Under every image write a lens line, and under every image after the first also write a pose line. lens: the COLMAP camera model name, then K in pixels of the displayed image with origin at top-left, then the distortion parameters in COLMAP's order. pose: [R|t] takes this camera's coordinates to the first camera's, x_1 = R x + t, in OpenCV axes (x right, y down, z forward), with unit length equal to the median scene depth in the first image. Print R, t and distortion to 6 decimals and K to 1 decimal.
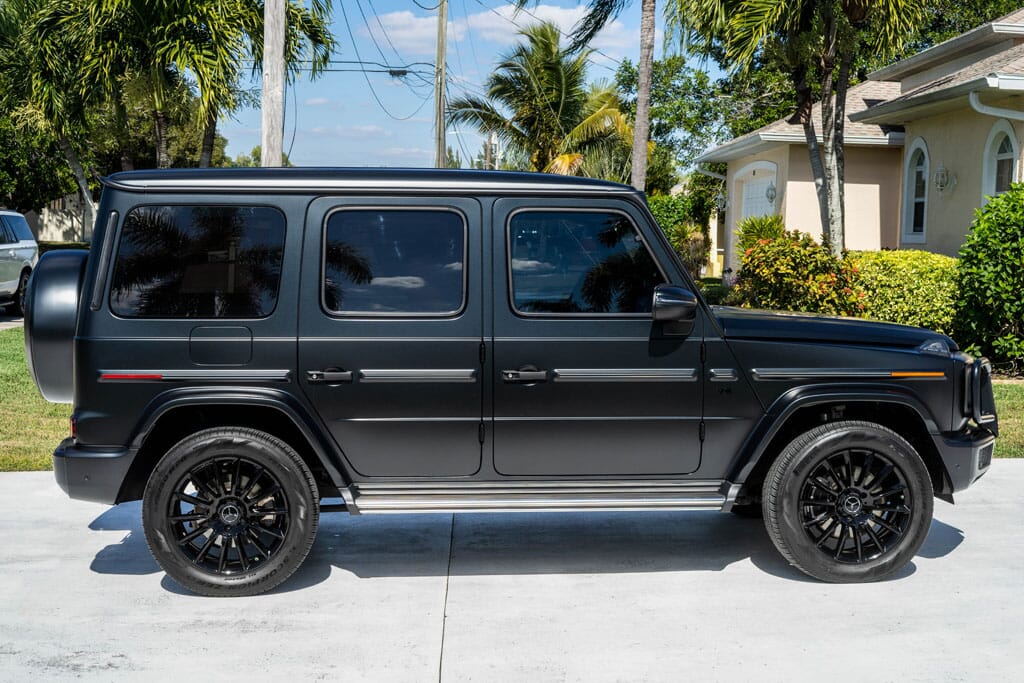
lens RADIAL K [[1637.7, 0, 512.0], [0, 1637.7, 341.5], [0, 0, 1]] dist [-0.028261, -0.096333]
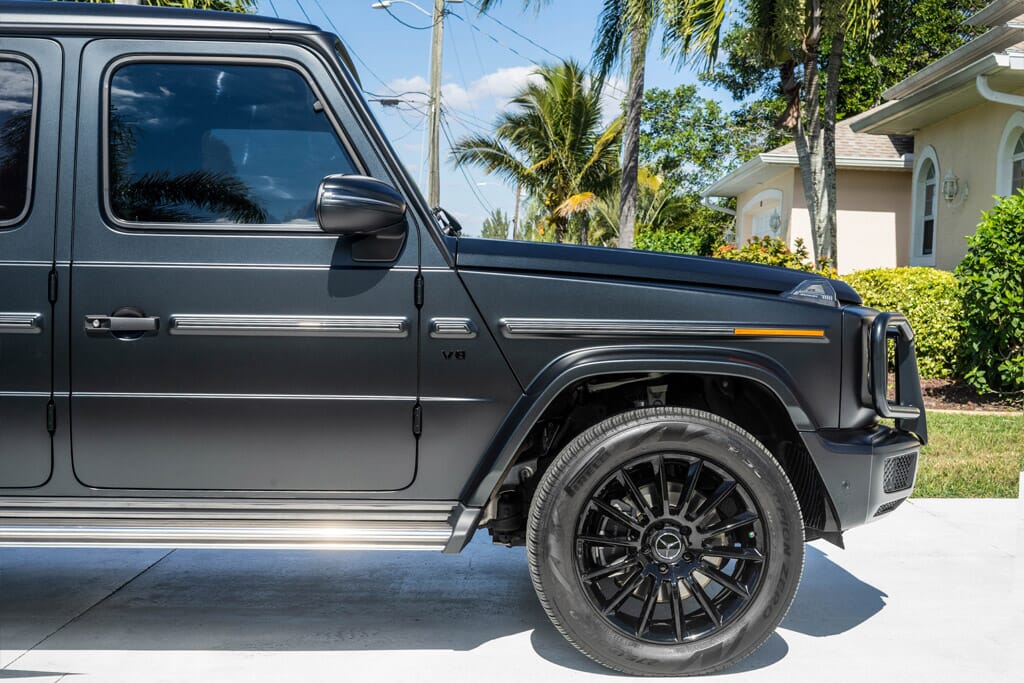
lens RADIAL K [[1568.3, 0, 512.0], [0, 1568.3, 341.5], [0, 0, 1]] dist [-0.032482, 0.030810]
pose [[0.998828, 0.009182, -0.047512, 0.175475], [-0.011258, 0.998985, -0.043608, 0.049602], [0.047064, 0.044092, 0.997918, 0.410581]]
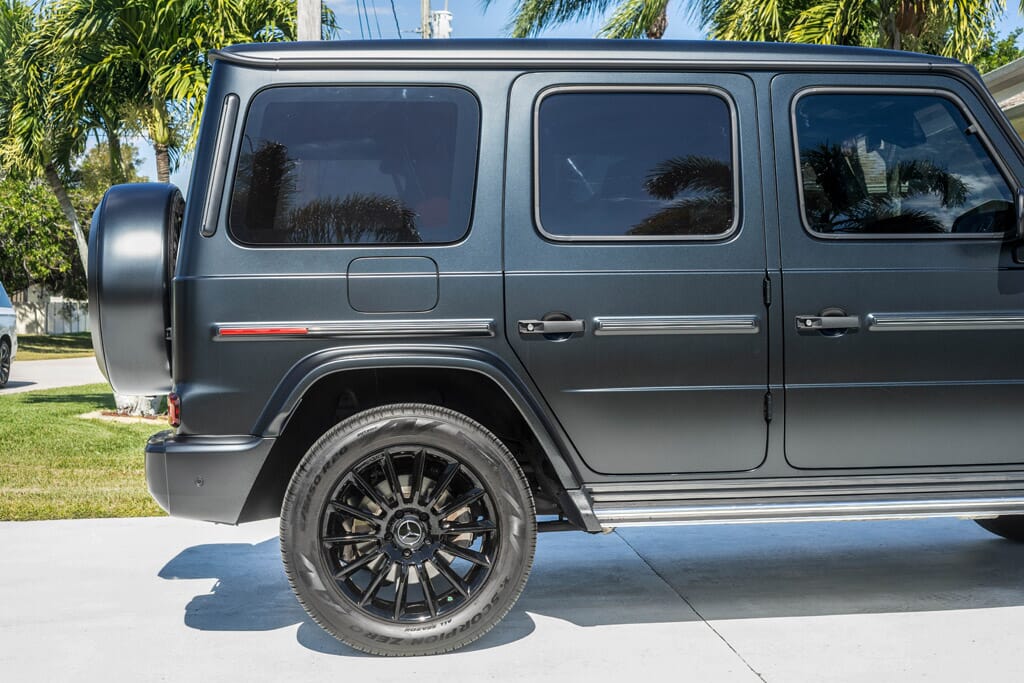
lens RADIAL K [[1568.3, 0, 512.0], [0, 1568.3, 341.5], [0, 0, 1]] dist [-0.032482, 0.030810]
pose [[0.999038, -0.020019, 0.039020, -0.147410], [0.022319, 0.997984, -0.059410, 0.063175], [-0.037752, 0.060223, 0.997471, 0.331438]]
